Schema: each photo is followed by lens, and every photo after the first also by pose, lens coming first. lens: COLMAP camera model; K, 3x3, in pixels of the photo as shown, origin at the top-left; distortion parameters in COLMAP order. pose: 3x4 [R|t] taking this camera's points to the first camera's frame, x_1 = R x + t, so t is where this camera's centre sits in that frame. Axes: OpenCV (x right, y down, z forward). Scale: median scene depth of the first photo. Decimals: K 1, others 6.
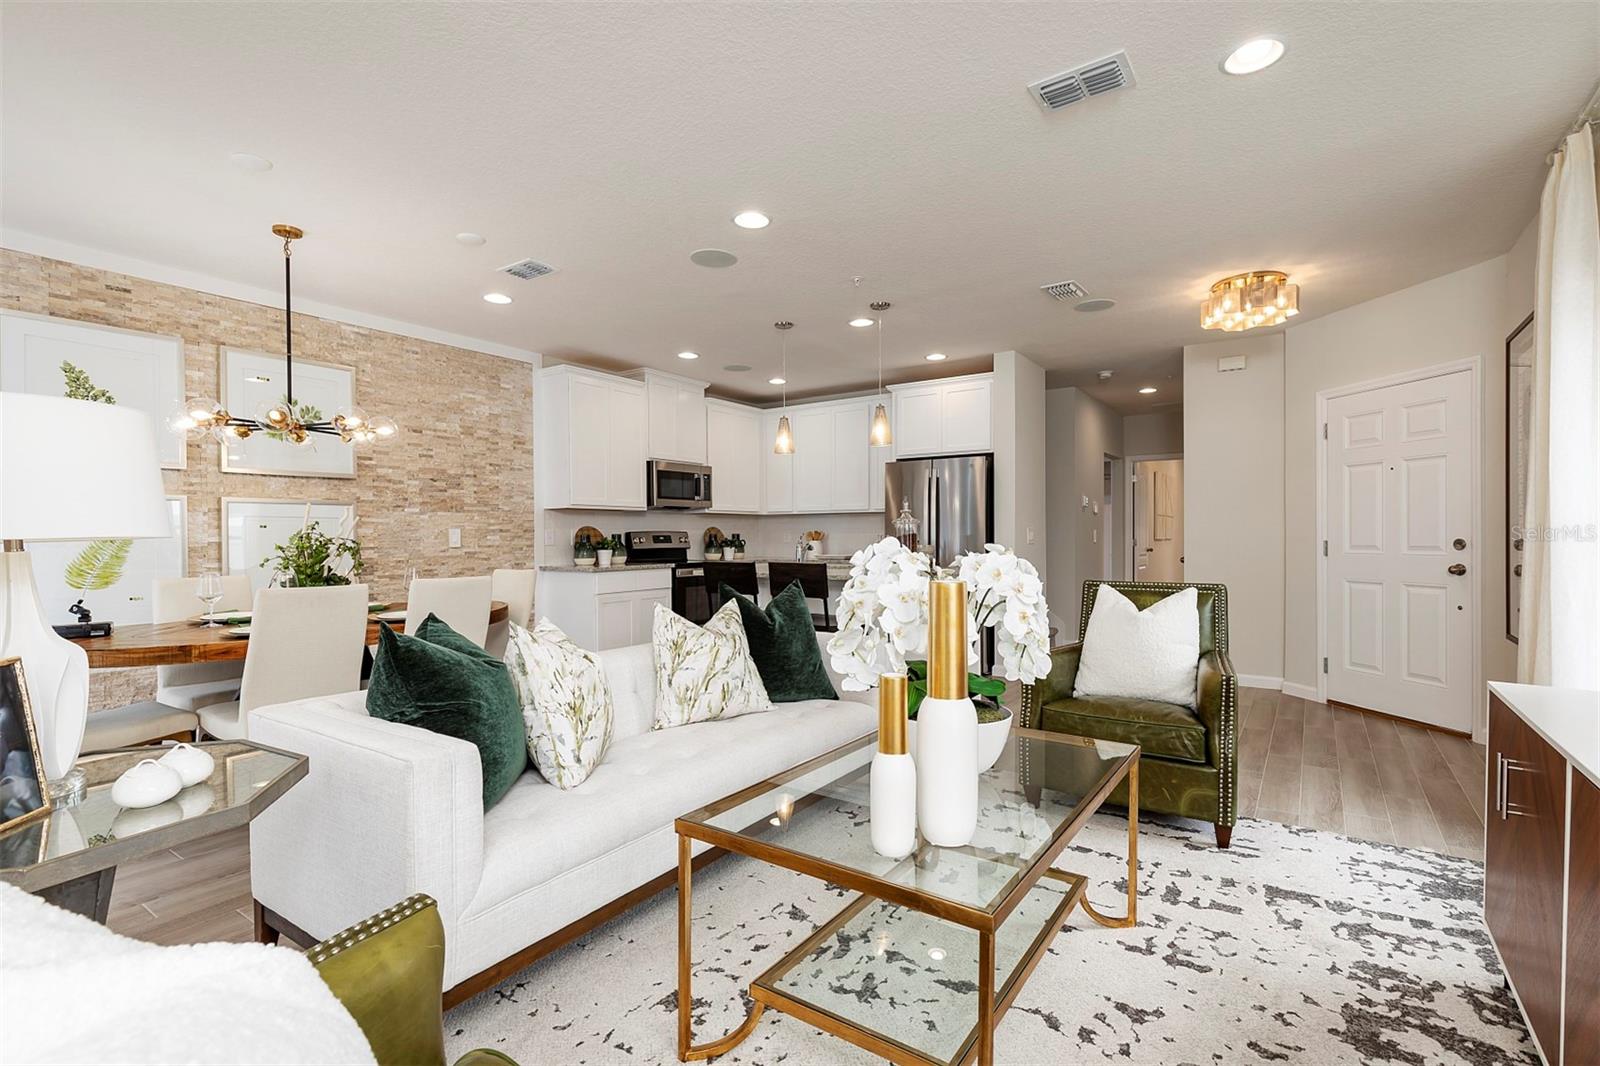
lens RADIAL K [[746.2, 0, 822.7], [0, 746.2, 546.5], [0, 0, 1]] dist [0.004467, -0.002894]
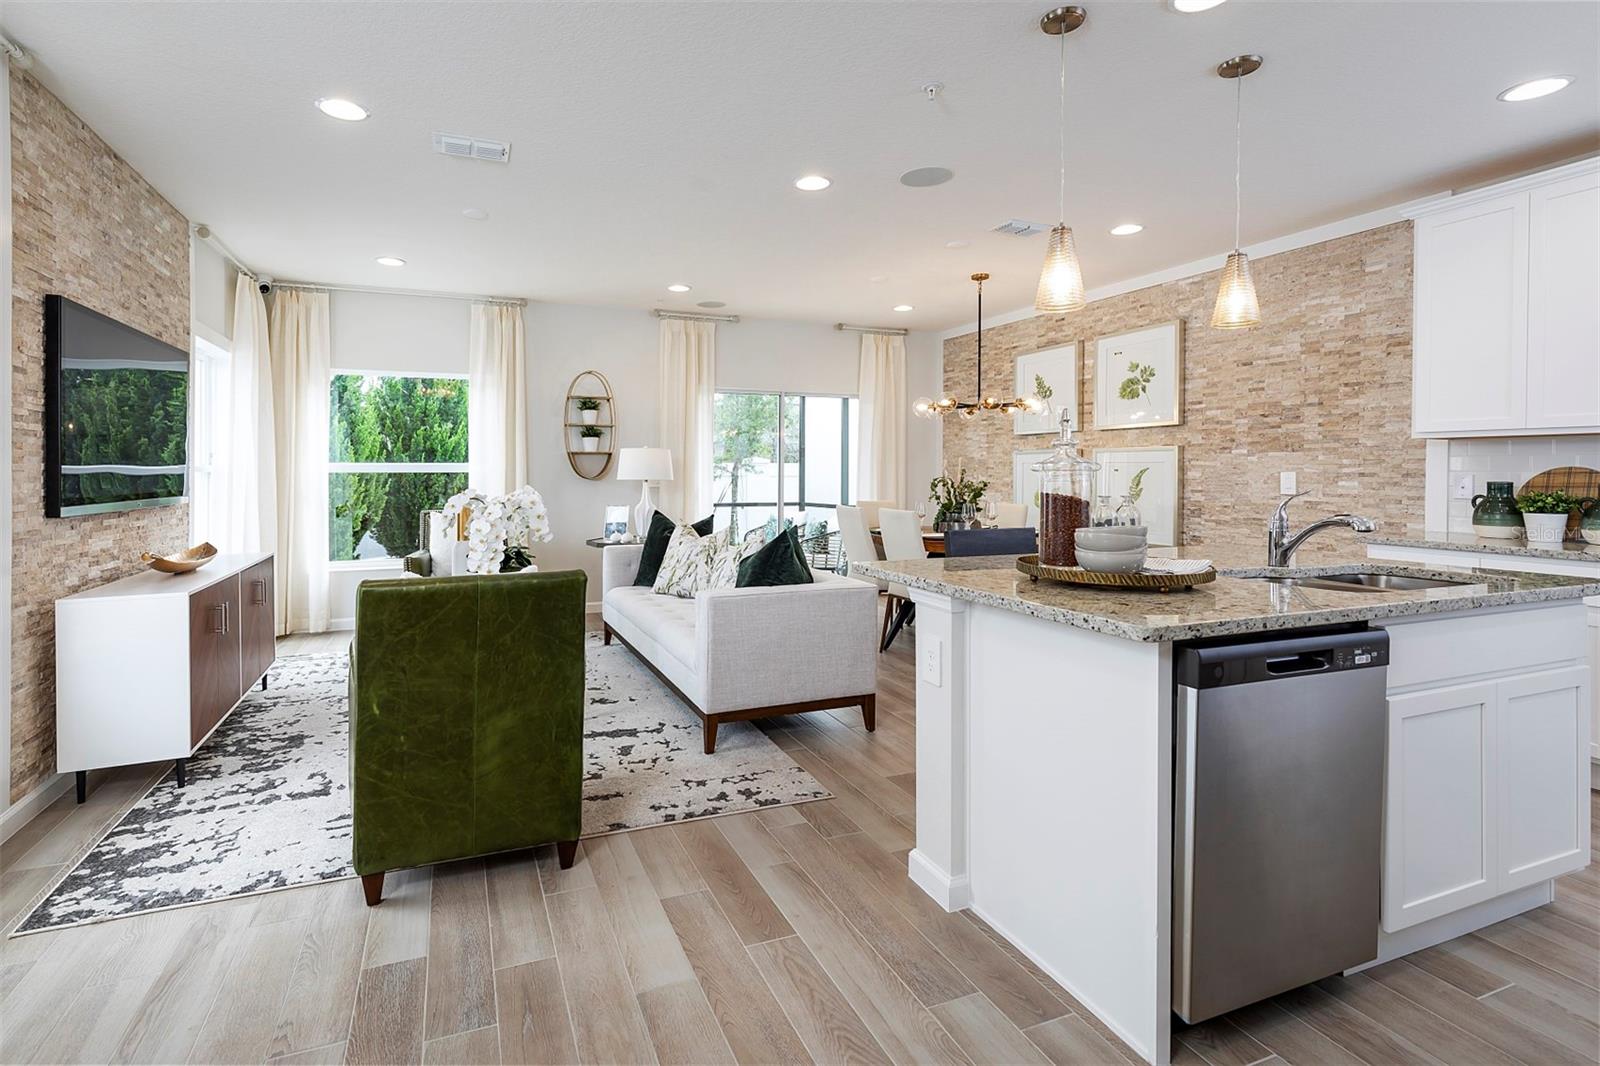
lens RADIAL K [[746.2, 0, 740.0], [0, 746.2, 472.8], [0, 0, 1]] dist [0.004467, -0.002894]
pose [[-0.583641, 0.009597, -0.811955, 0.502377], [-0.009120, 0.999790, 0.018373, -0.031323], [0.811961, 0.018128, -0.583431, 0.949175]]
